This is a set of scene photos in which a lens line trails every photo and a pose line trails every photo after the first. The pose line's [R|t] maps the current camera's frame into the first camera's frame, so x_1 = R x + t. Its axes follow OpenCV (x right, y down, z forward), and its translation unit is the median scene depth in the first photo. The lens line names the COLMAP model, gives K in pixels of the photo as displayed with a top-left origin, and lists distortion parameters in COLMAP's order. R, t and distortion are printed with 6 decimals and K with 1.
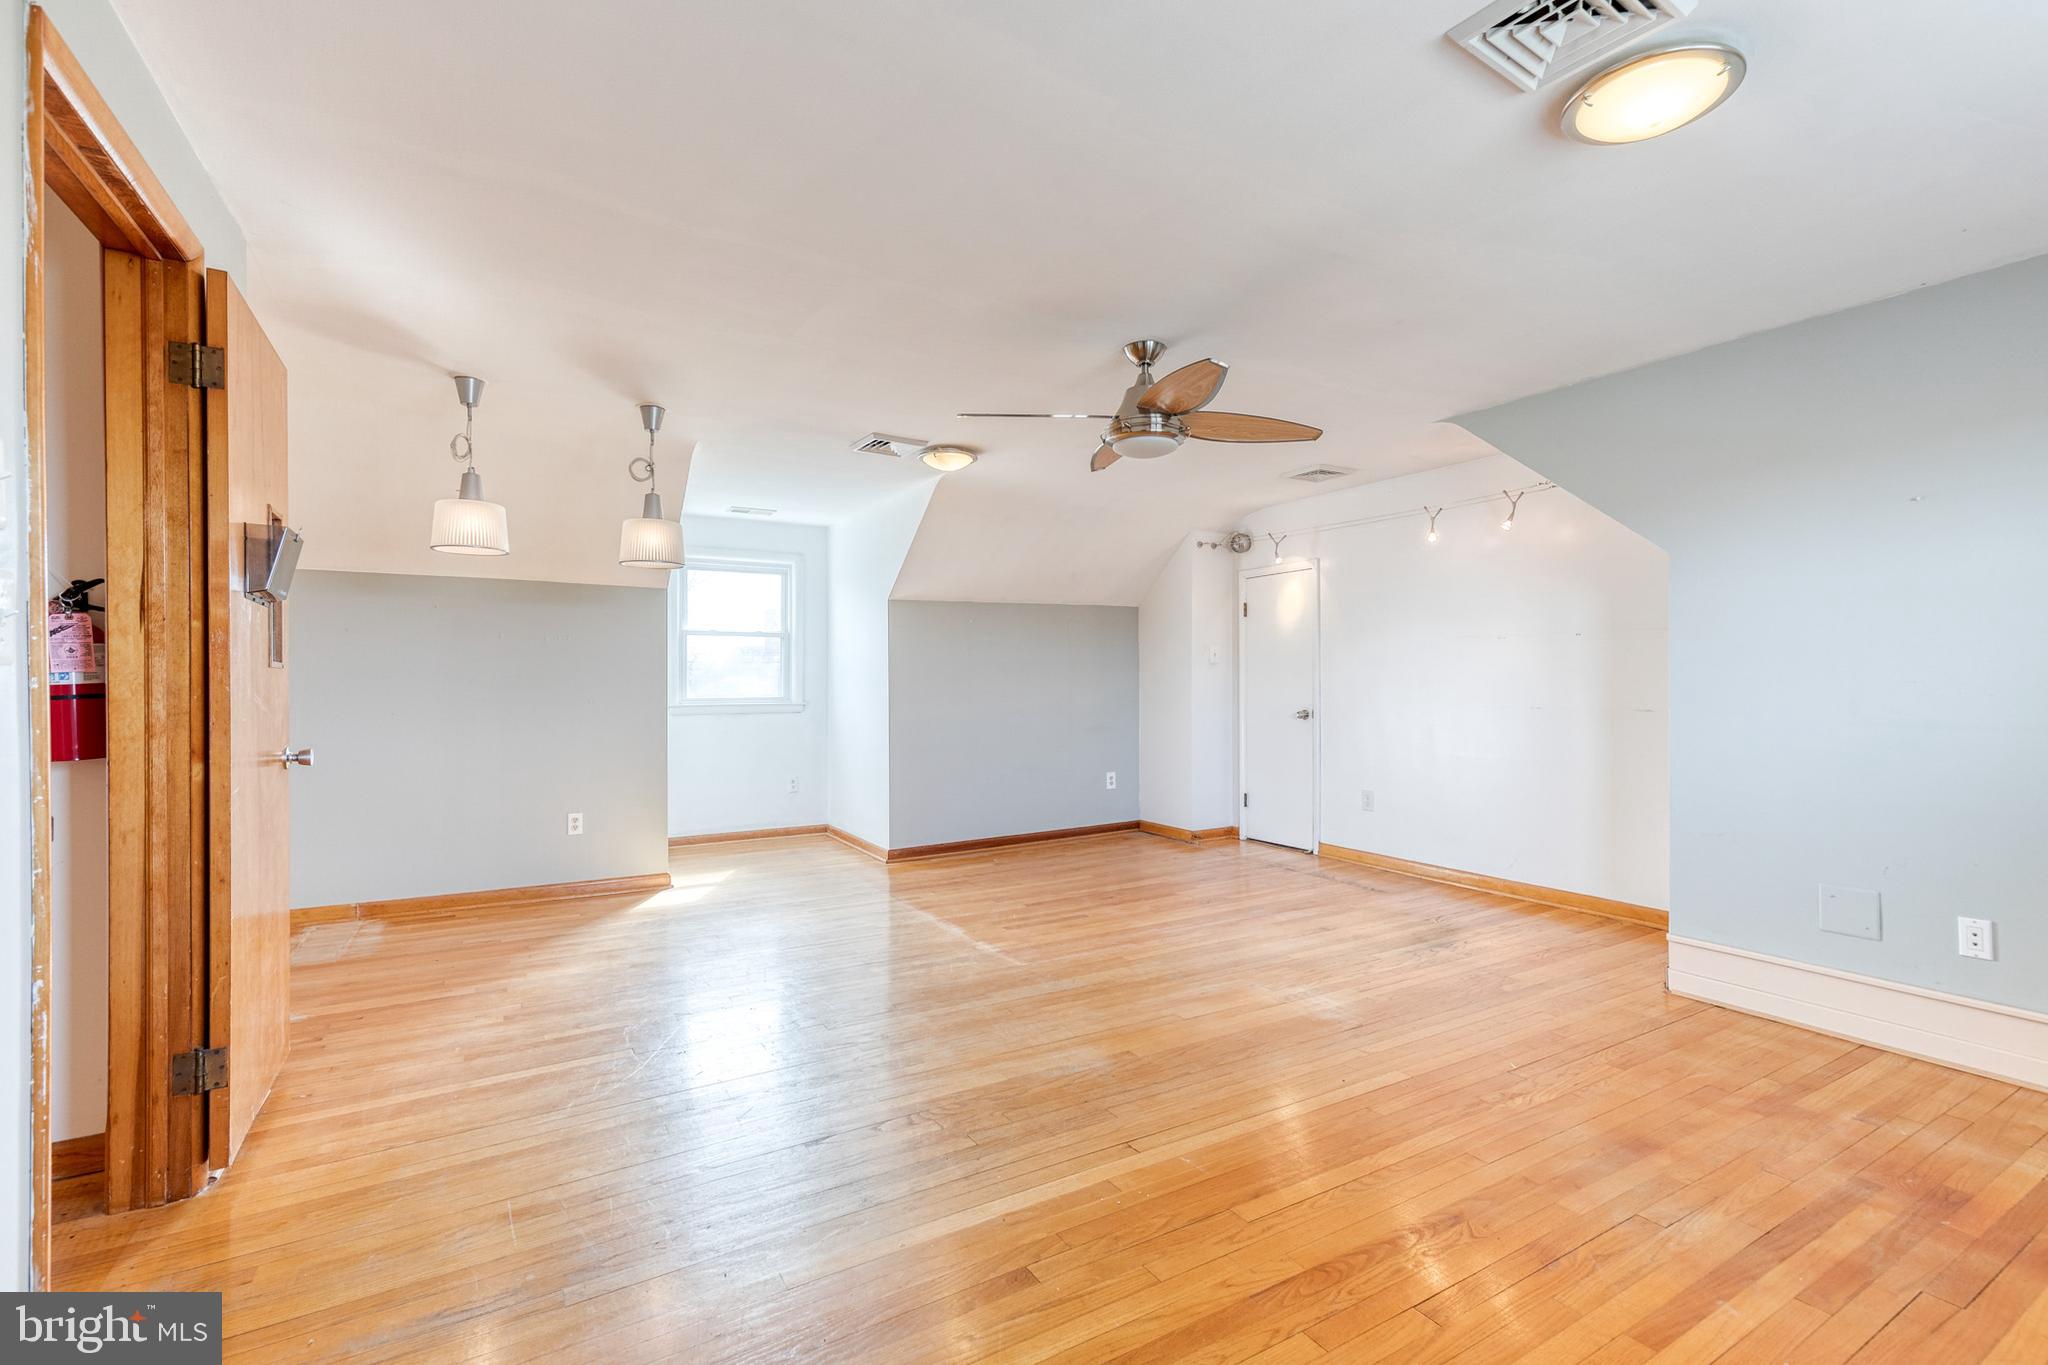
lens RADIAL K [[923.4, 0, 1037.0], [0, 923.4, 682.1], [0, 0, 1]] dist [0.016914, -0.004646]
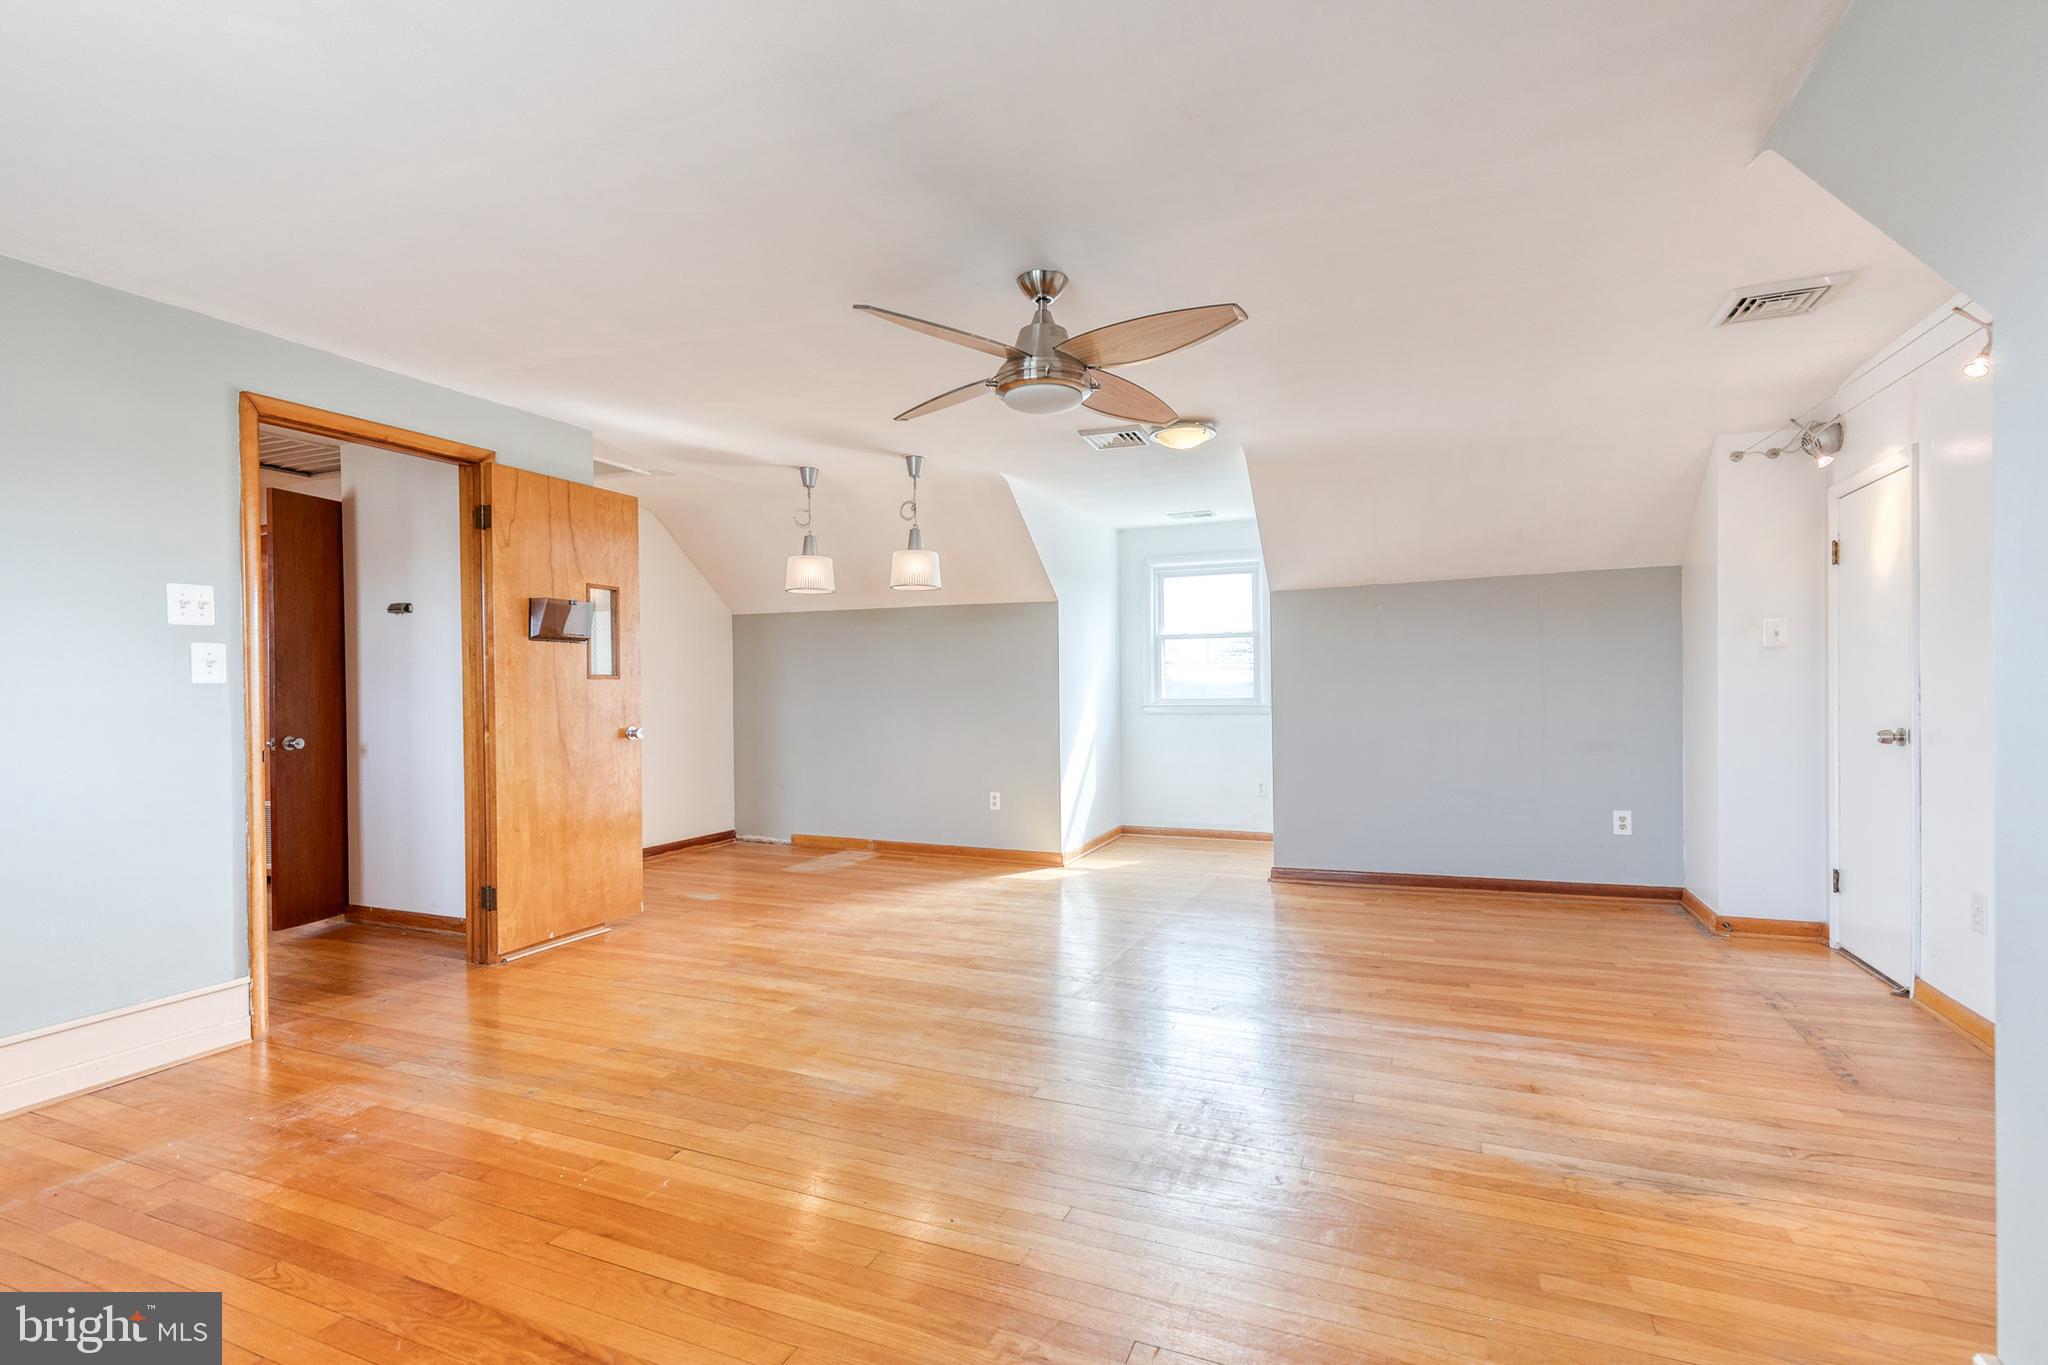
lens RADIAL K [[922.8, 0, 1048.0], [0, 922.8, 682.9], [0, 0, 1]] dist [0.006087, 0.000037]
pose [[0.595394, -0.007742, -0.803396, 0.430538], [0.007028, 0.999966, -0.004427, 0.002943], [0.803403, -0.003010, 0.595428, 0.278009]]
